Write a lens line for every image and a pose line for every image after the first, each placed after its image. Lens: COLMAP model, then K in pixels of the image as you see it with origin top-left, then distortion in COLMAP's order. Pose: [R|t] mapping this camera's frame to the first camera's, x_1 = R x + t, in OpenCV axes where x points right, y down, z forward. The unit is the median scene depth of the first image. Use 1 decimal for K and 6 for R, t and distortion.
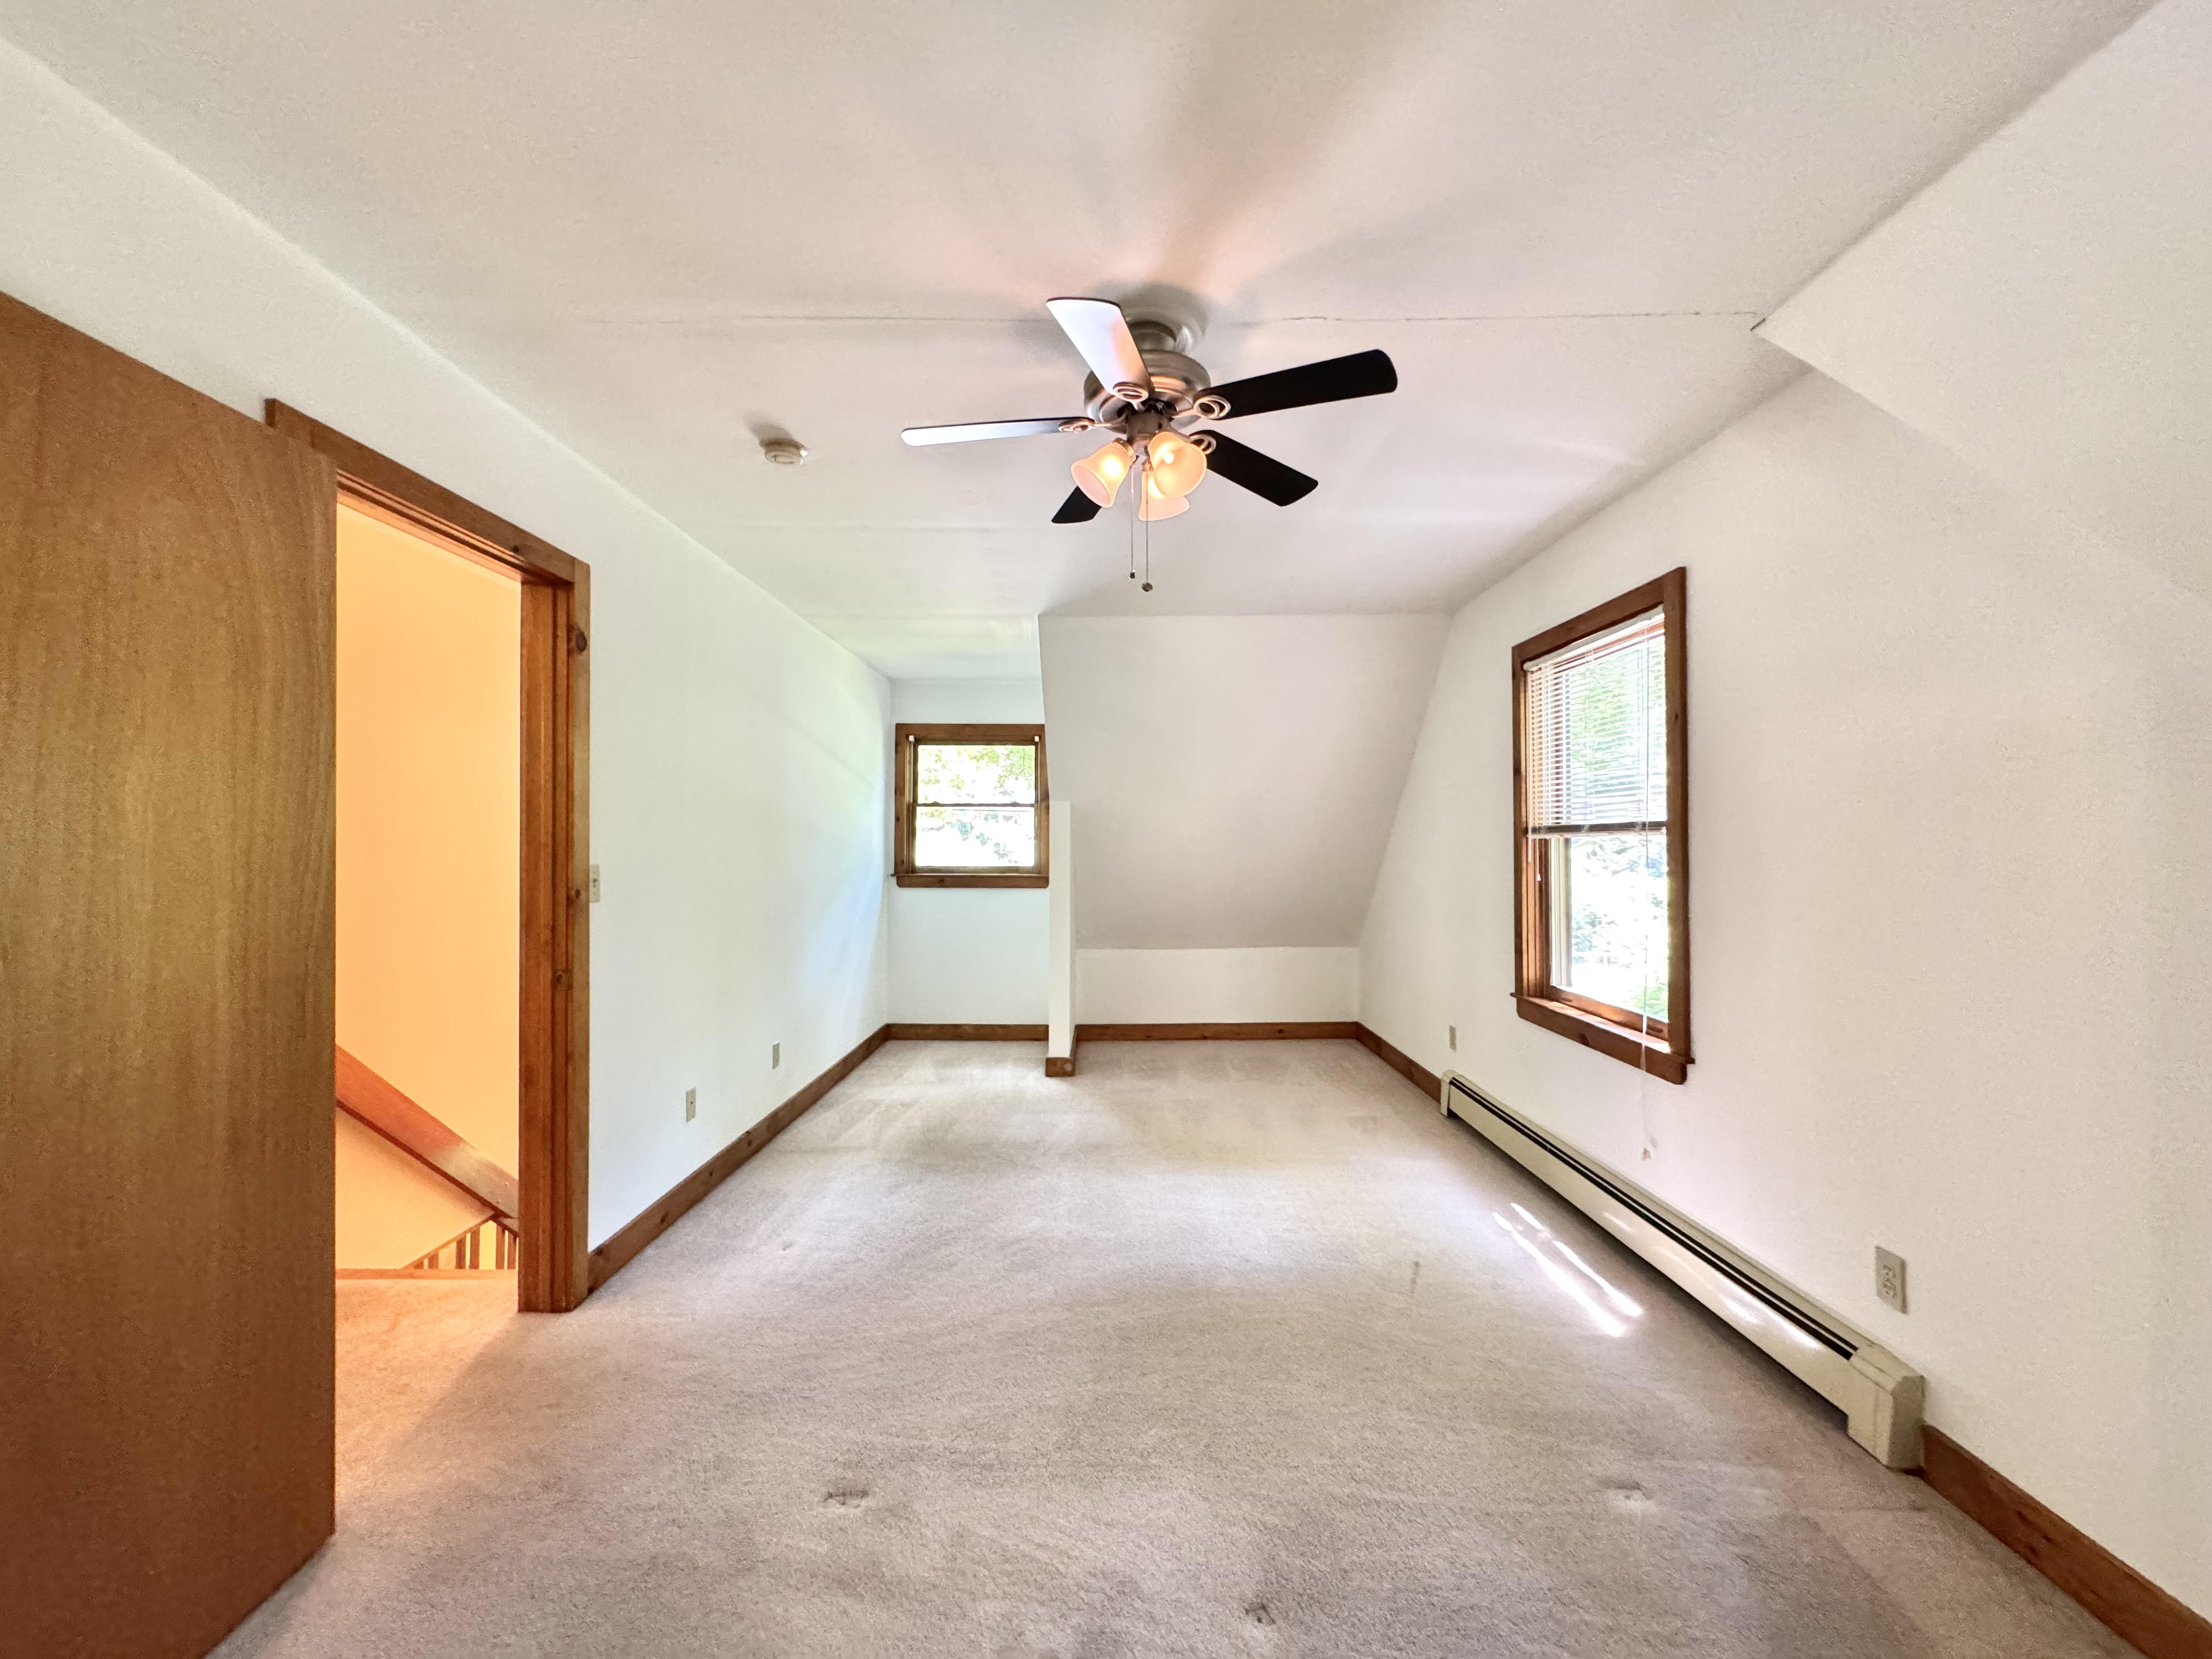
lens RADIAL K [[883.8, 0, 1106.0], [0, 883.8, 829.5], [0, 0, 1]] dist [-0.002487, 0.000124]
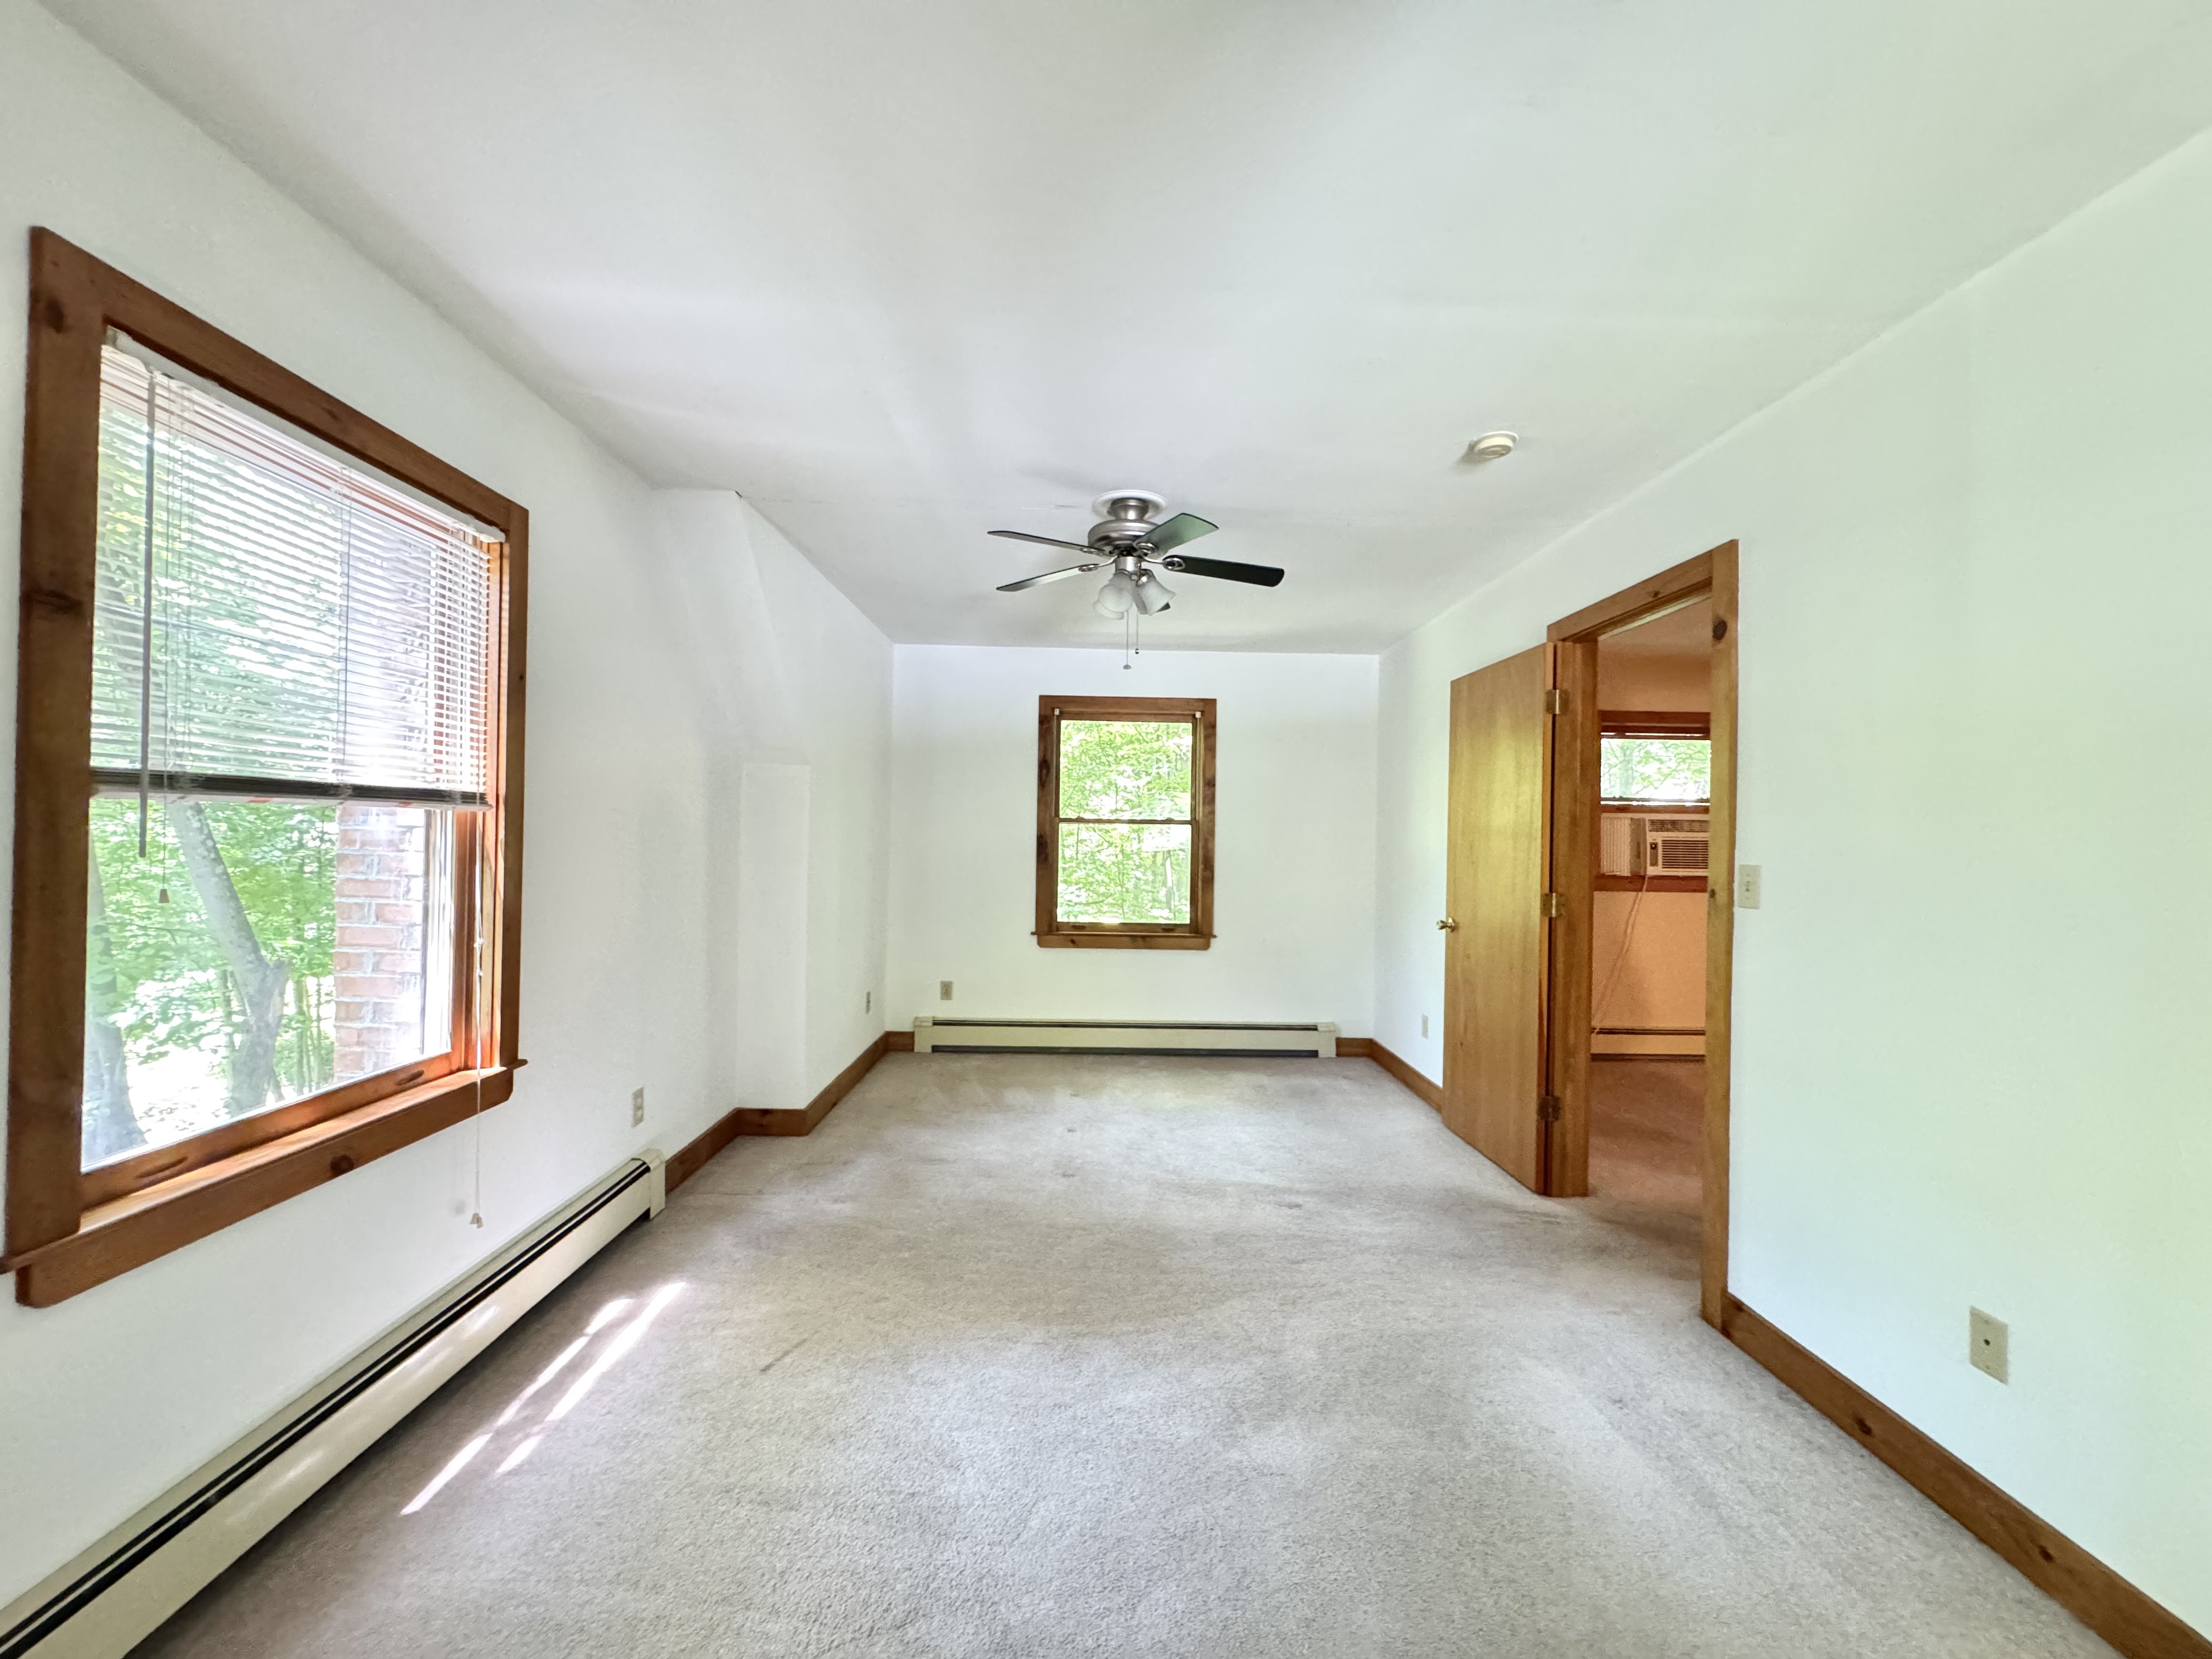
lens RADIAL K [[851.6, 0, 1106.0], [0, 851.6, 829.5], [0, 0, 1]] dist [-0.000489, 0.000052]
pose [[-0.999614, -0.016654, -0.022229, 0.084285], [-0.016173, 0.999635, -0.021650, 0.032453], [0.022581, -0.021282, -0.999518, 1.856647]]
